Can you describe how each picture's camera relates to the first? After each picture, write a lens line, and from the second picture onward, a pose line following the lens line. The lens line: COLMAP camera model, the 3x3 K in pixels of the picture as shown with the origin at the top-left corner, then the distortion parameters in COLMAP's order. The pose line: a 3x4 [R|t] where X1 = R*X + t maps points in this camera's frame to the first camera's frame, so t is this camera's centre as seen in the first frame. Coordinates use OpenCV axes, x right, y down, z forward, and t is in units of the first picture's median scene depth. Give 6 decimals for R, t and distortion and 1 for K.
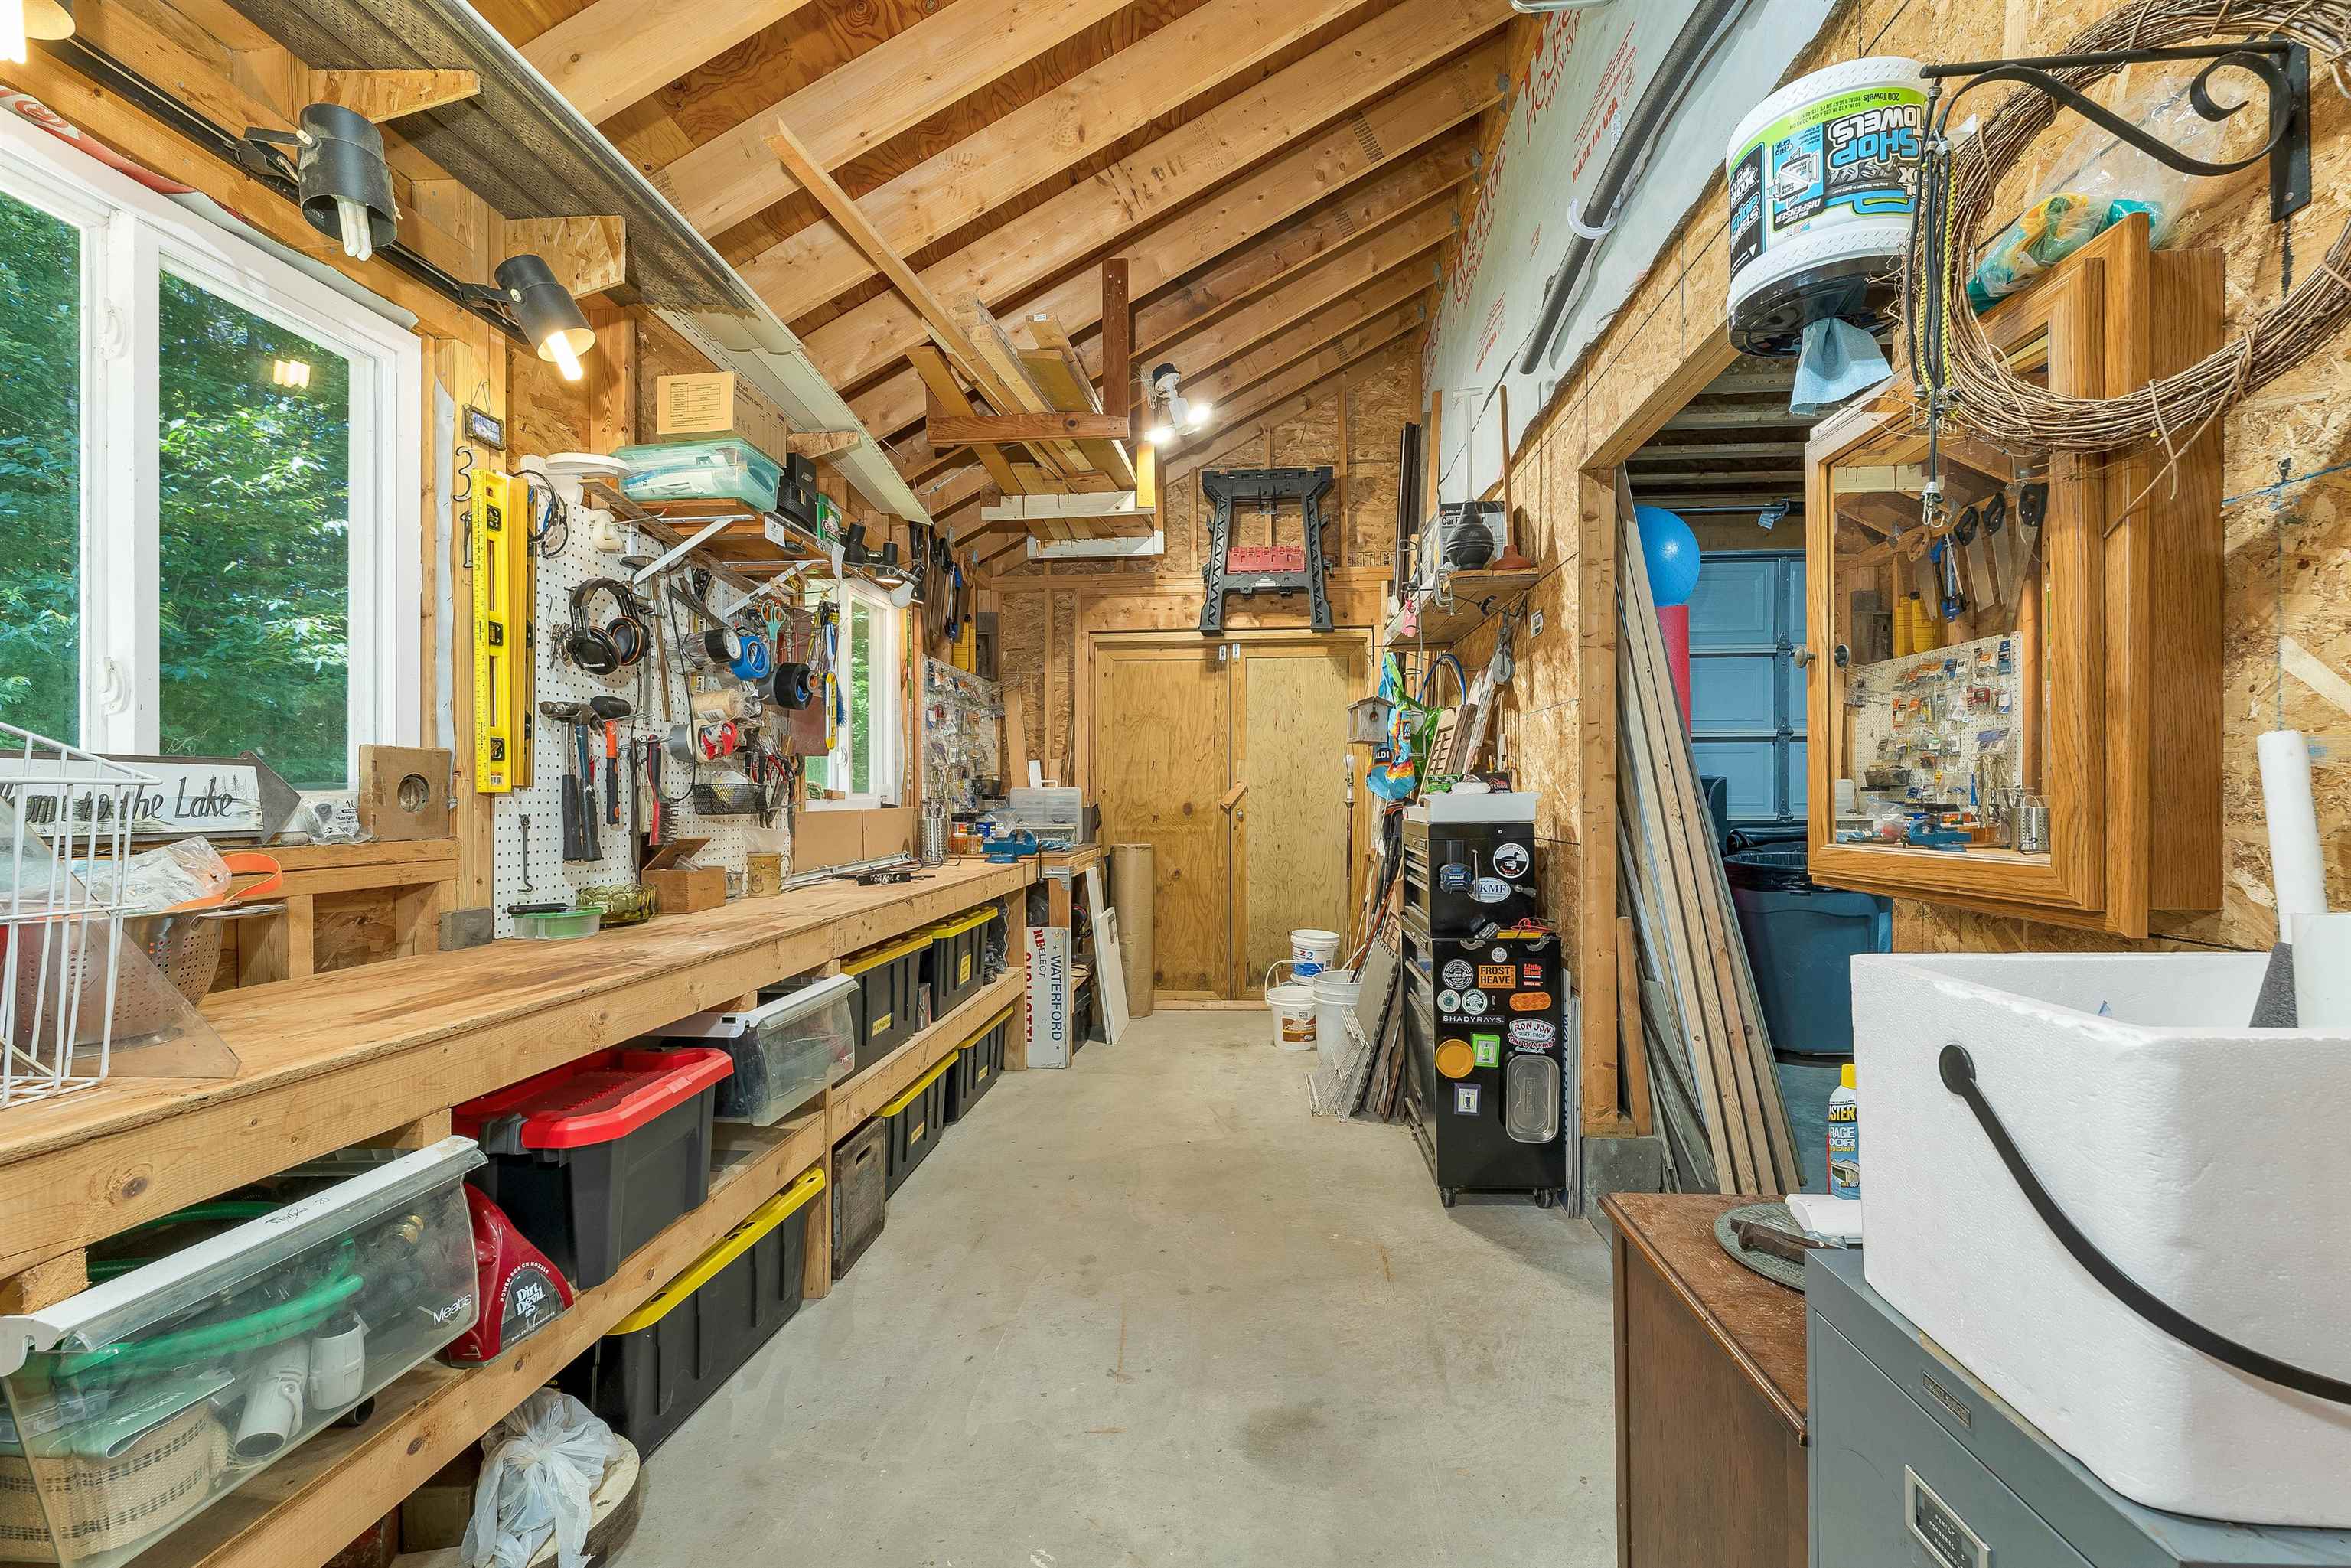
lens RADIAL K [[997.3, 0, 1179.4], [0, 997.3, 802.6], [0, 0, 1]] dist [0.001753, -0.000014]
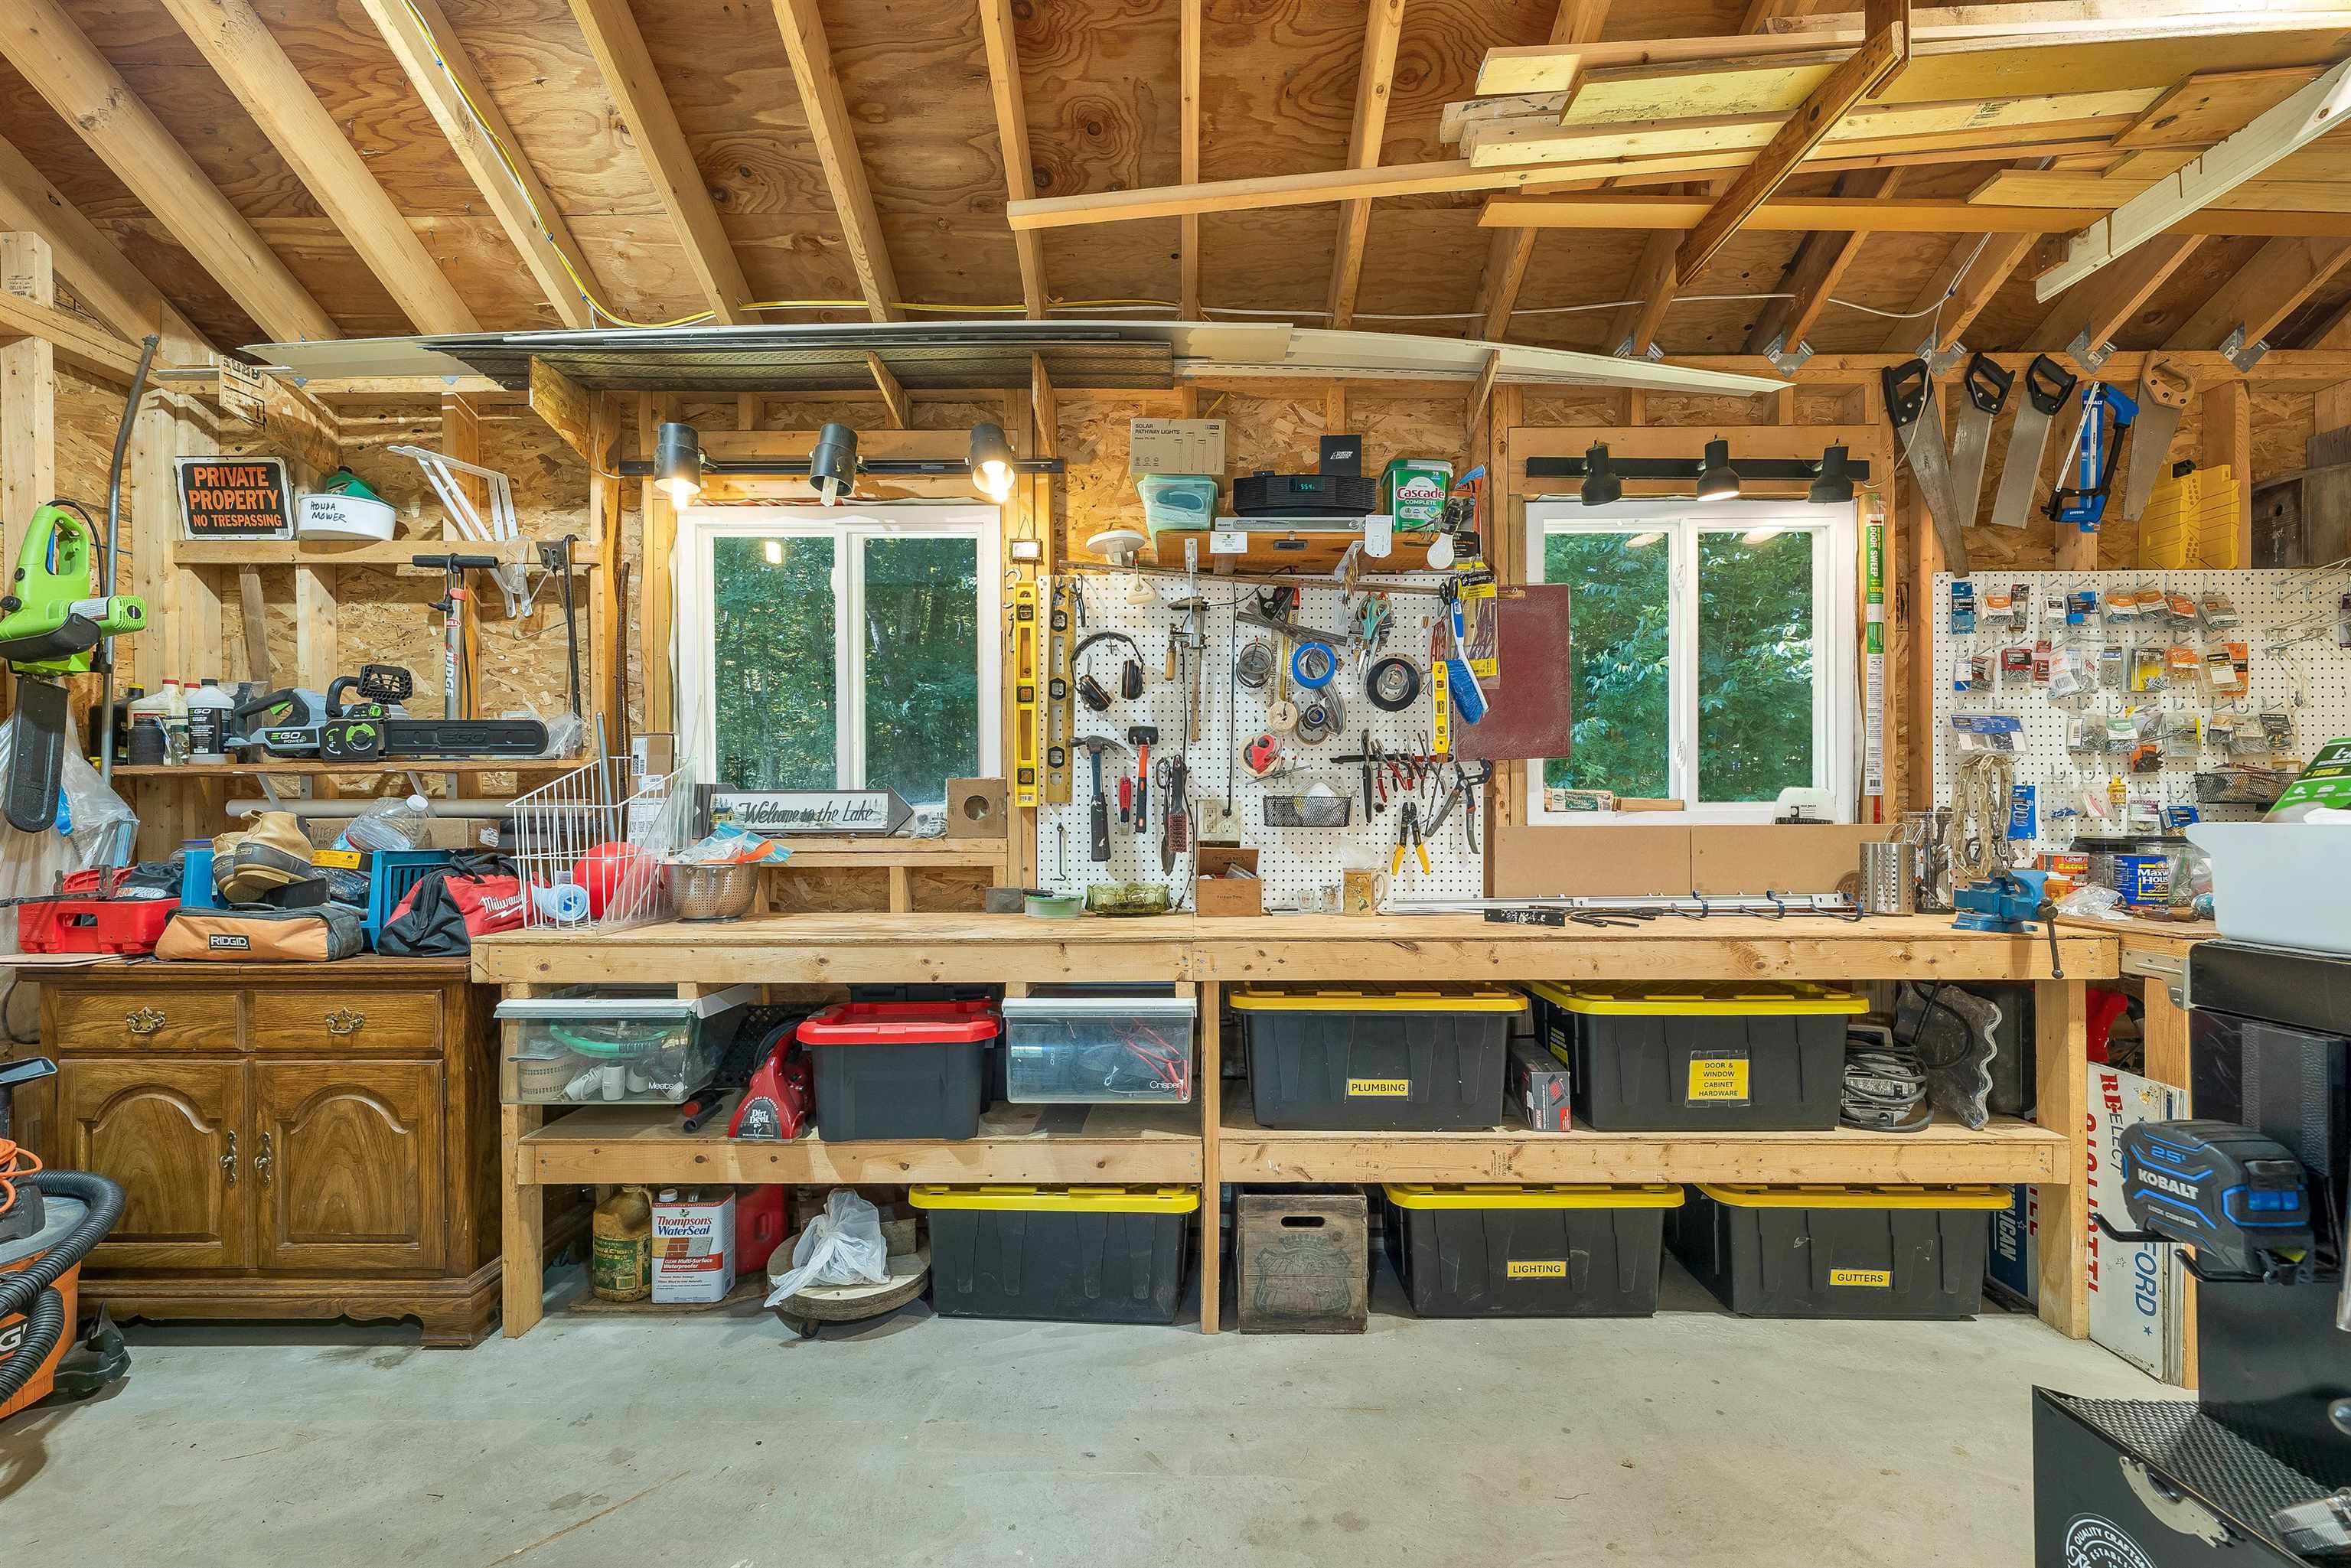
lens RADIAL K [[997.3, 0, 1179.4], [0, 997.3, 802.6], [0, 0, 1]] dist [0.001753, -0.000014]
pose [[0.070878, -0.000999, -0.997484, 0.737882], [-0.003770, 0.999992, -0.001270, -0.015630], [0.997478, 0.003851, 0.070874, 1.122011]]
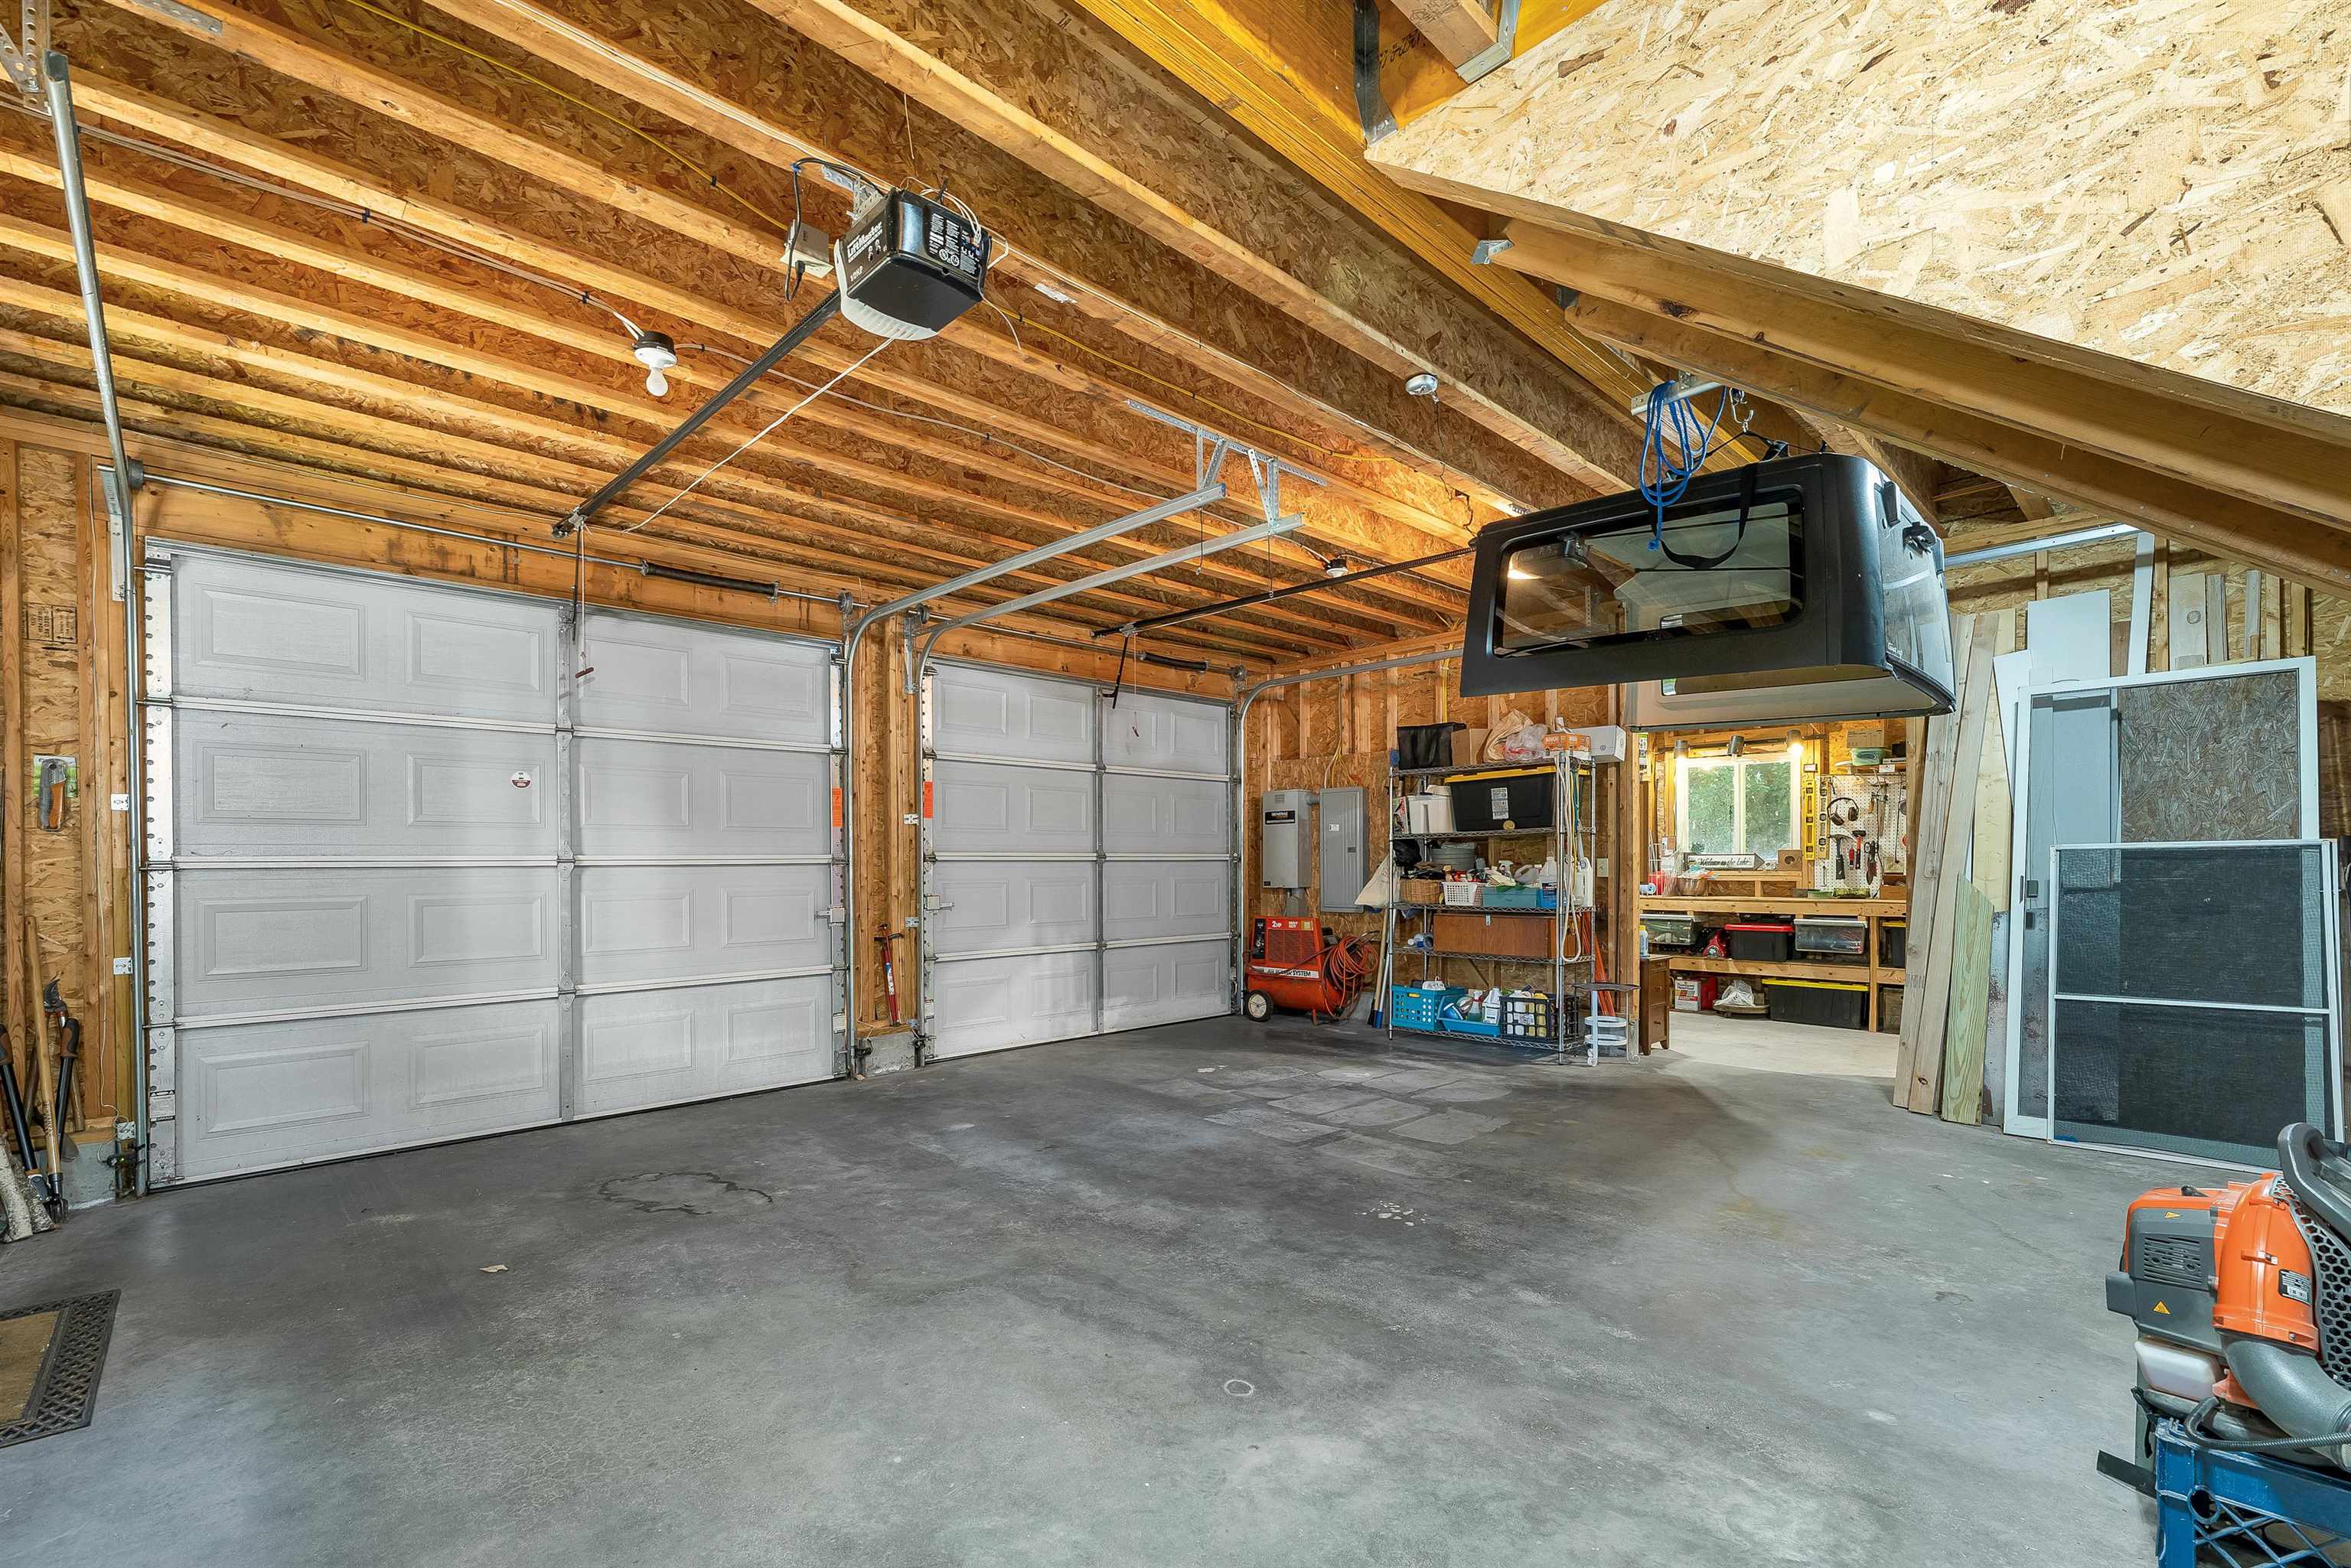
lens RADIAL K [[1006.4, 0, 1168.8], [0, 1006.4, 884.0], [0, 0, 1]] dist [0.001465, 0.000096]
pose [[-0.665442, 0.023224, -0.746088, 4.001553], [0.003722, 0.999607, 0.027796, -0.035152], [0.746440, 0.015720, -0.665267, 1.770074]]
